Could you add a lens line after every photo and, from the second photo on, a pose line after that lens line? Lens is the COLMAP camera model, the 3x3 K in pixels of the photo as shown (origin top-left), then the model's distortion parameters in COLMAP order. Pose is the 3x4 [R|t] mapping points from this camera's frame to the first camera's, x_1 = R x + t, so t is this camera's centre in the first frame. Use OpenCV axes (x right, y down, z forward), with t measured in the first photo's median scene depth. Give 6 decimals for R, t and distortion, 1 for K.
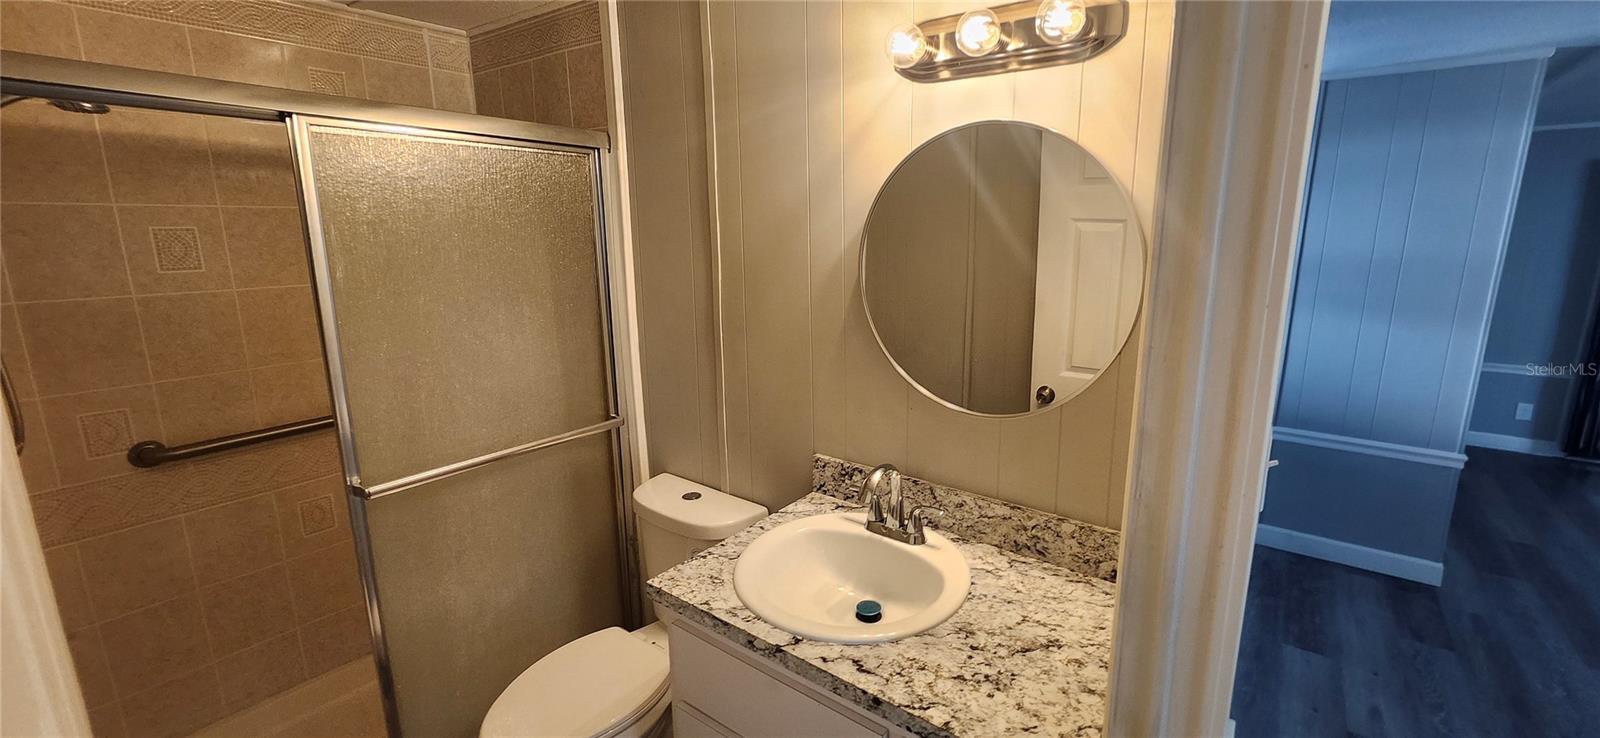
lens RADIAL K [[642.0, 0, 829.2], [0, 642.0, 359.1], [0, 0, 1]] dist [0.000346, -0.000846]
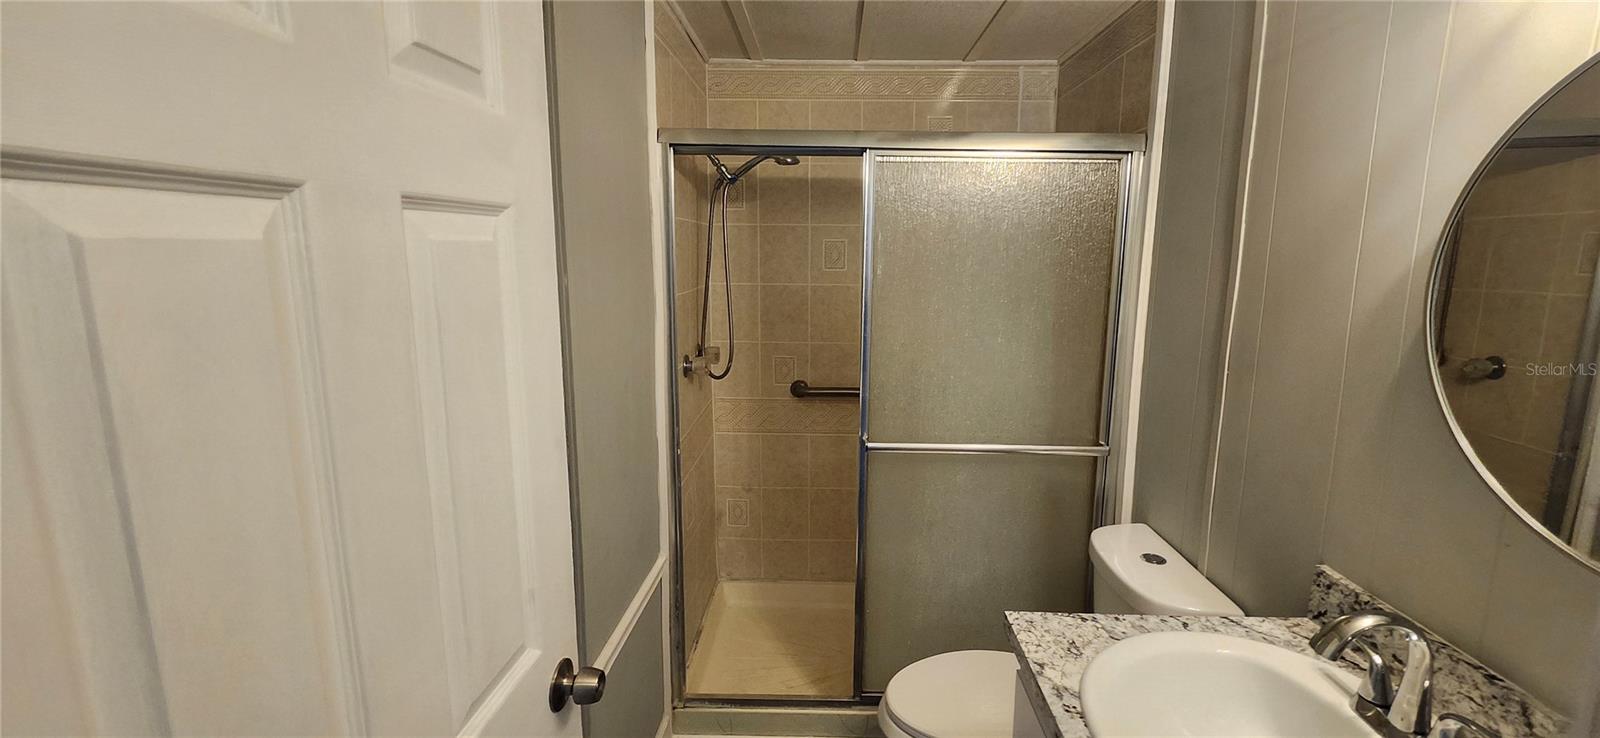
lens RADIAL K [[633.4, 0, 823.0], [0, 633.4, 360.9], [0, 0, 1]] dist [-0.005793, -0.000131]
pose [[0.571692, 0.144649, -0.807617, 0.185155], [-0.177820, 0.982784, 0.050148, -0.001677], [0.800967, 0.114941, 0.587571, 0.172480]]
